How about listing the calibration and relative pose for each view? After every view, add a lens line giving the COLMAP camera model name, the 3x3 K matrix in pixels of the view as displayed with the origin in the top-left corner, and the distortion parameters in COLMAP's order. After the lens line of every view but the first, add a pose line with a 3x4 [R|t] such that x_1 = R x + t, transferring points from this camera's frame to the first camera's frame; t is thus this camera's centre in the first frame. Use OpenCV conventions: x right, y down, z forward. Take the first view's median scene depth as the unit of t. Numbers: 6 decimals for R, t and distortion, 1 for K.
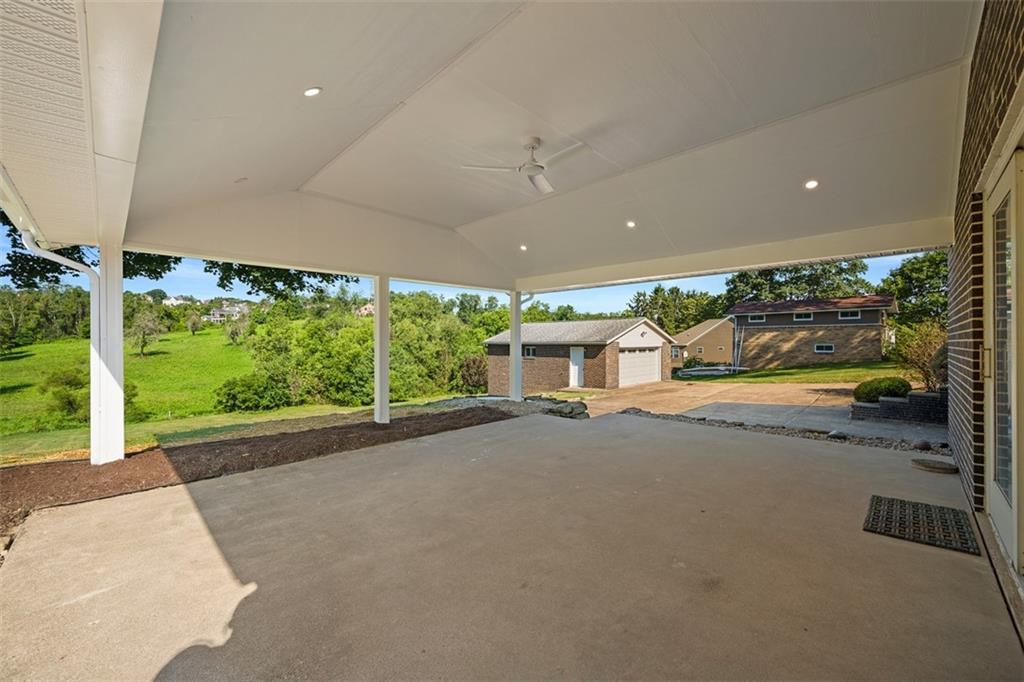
lens RADIAL K [[396.3, 0, 505.4], [0, 396.3, 345.4], [0, 0, 1]] dist [-0.001429, -0.000428]
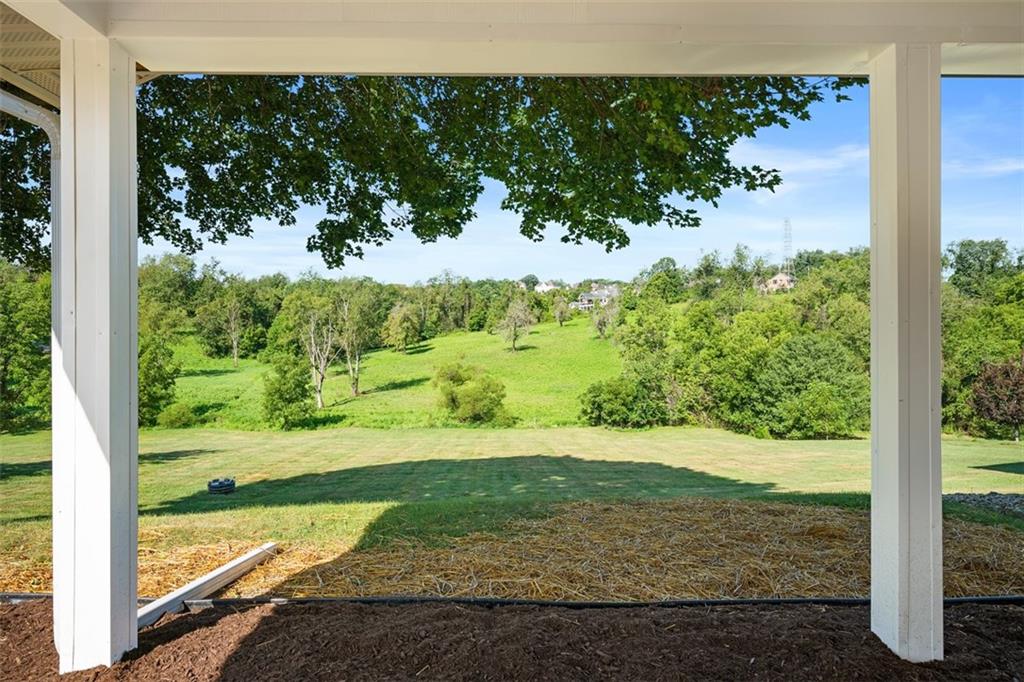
lens RADIAL K [[602.5, 0, 516.3], [0, 602.5, 332.3], [0, 0, 1]] dist [-0.008203, 0.002402]
pose [[0.735005, -0.006771, -0.678028, -0.011681], [-0.000854, 0.999940, -0.010911, 0.000024], [0.678062, 0.008598, 0.734955, 0.028366]]
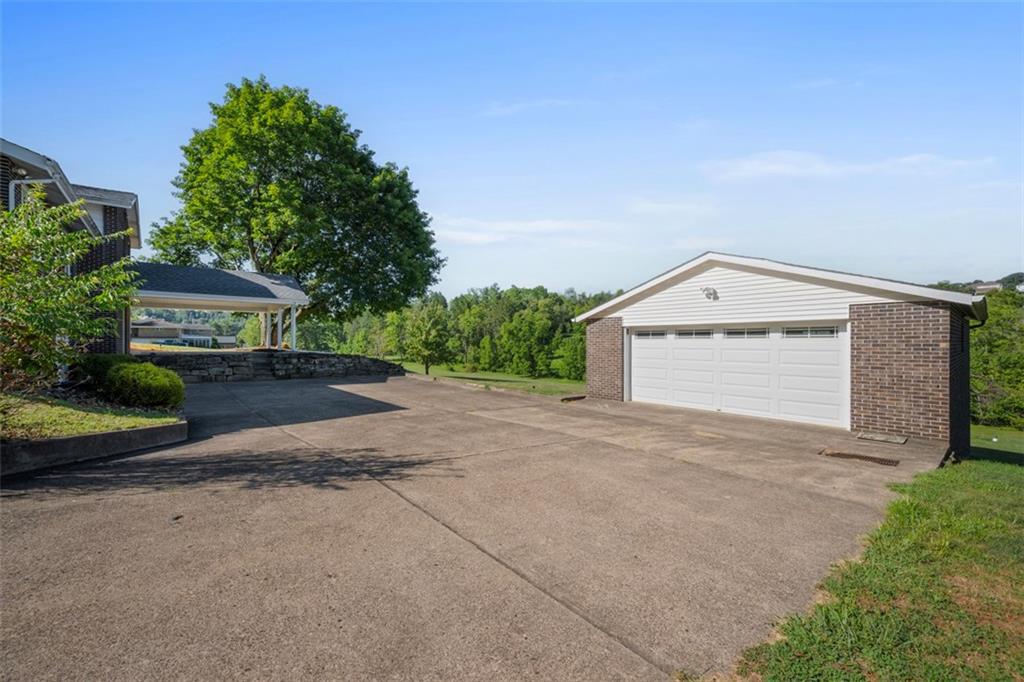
lens RADIAL K [[396.3, 0, 508.3], [0, 396.3, 339.5], [0, 0, 1]] dist [-0.001429, -0.000428]
pose [[-0.075957, 0.002715, -0.997107, 0.164759], [-0.005325, 0.999981, 0.003128, 0.004181], [0.997097, 0.005548, -0.075941, 0.173235]]
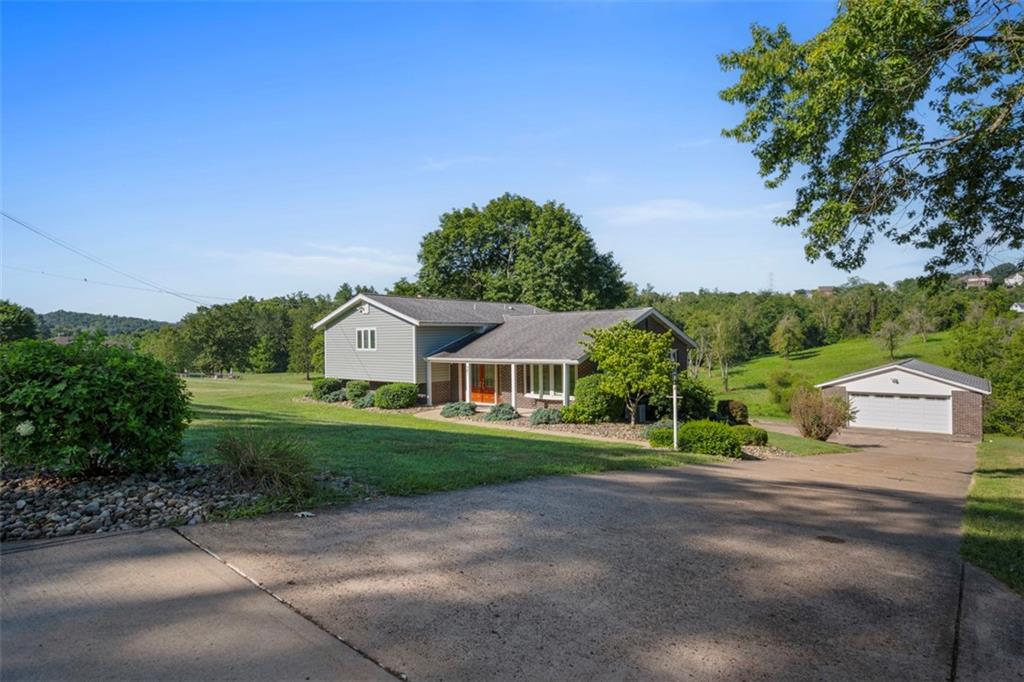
lens RADIAL K [[540.5, 0, 521.5], [0, 540.5, 342.4], [0, 0, 1]] dist [0.000632, 0.000322]
pose [[0.103467, 0.003207, -0.994628, 0.342927], [0.005309, 0.999979, 0.003776, -0.029025], [0.994619, -0.005671, 0.103448, -0.019494]]
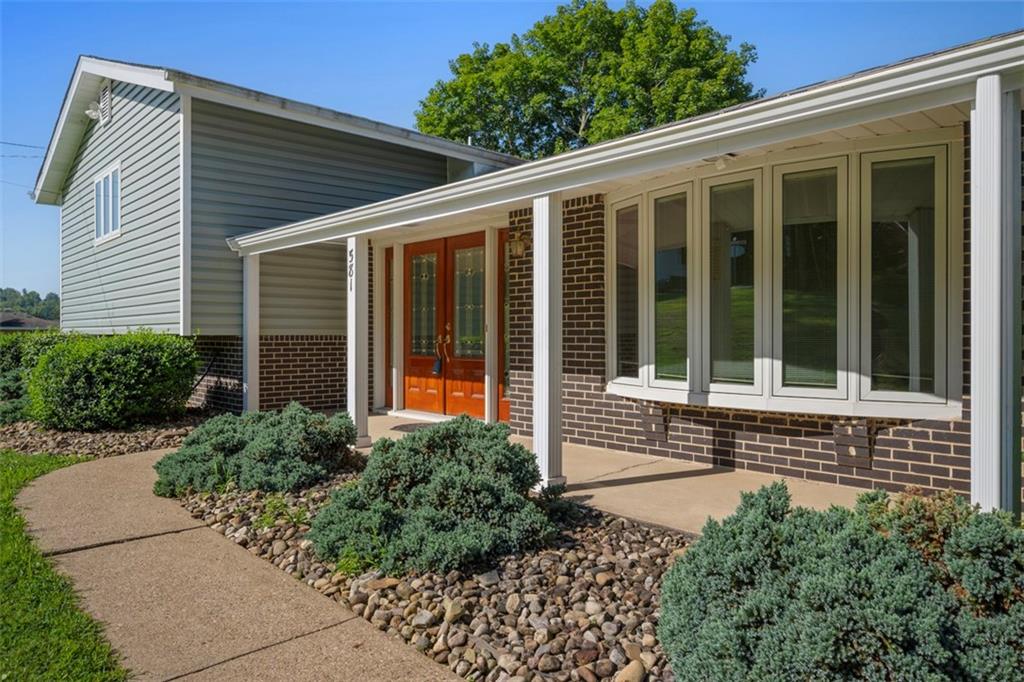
lens RADIAL K [[670.5, 0, 512.0], [0, 670.5, 338.0], [0, 0, 1]] dist [0.002517, 0.000410]
pose [[-0.031180, 0.007608, -0.999485, 0.192097], [-0.006020, 0.999951, 0.007800, -0.012352], [0.999496, 0.006260, -0.031133, -0.003154]]
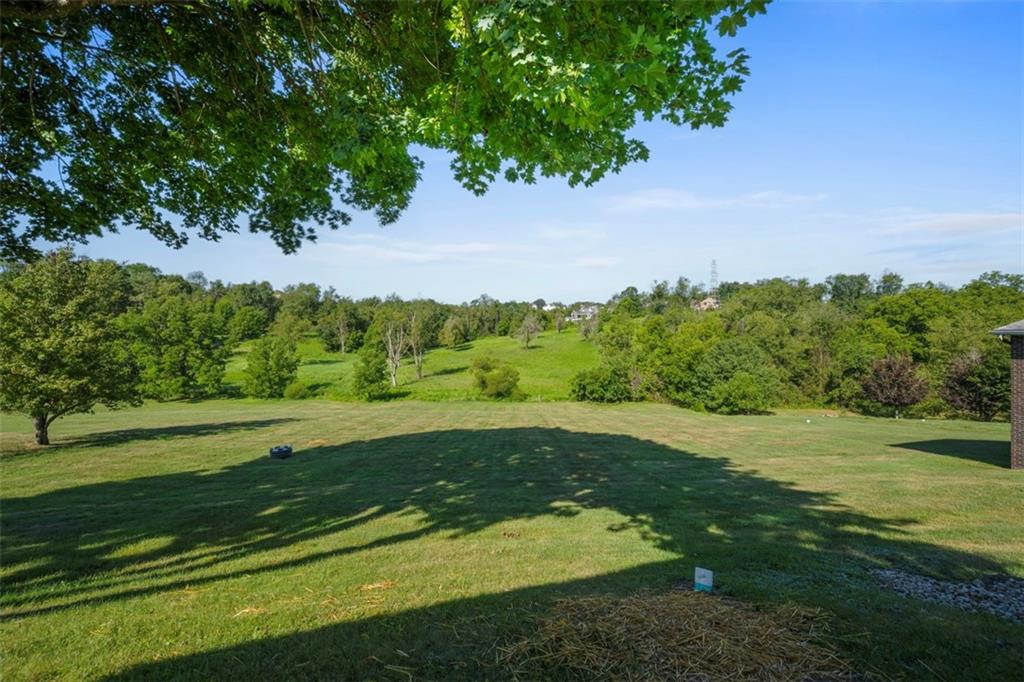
lens RADIAL K [[396.3, 0, 515.9], [0, 396.3, 337.0], [0, 0, 1]] dist [-0.001429, -0.000428]
pose [[0.709521, -0.002673, -0.704680, -0.031441], [-0.006688, 0.999922, -0.010528, 0.001641], [0.704653, 0.012183, 0.709448, 0.060022]]
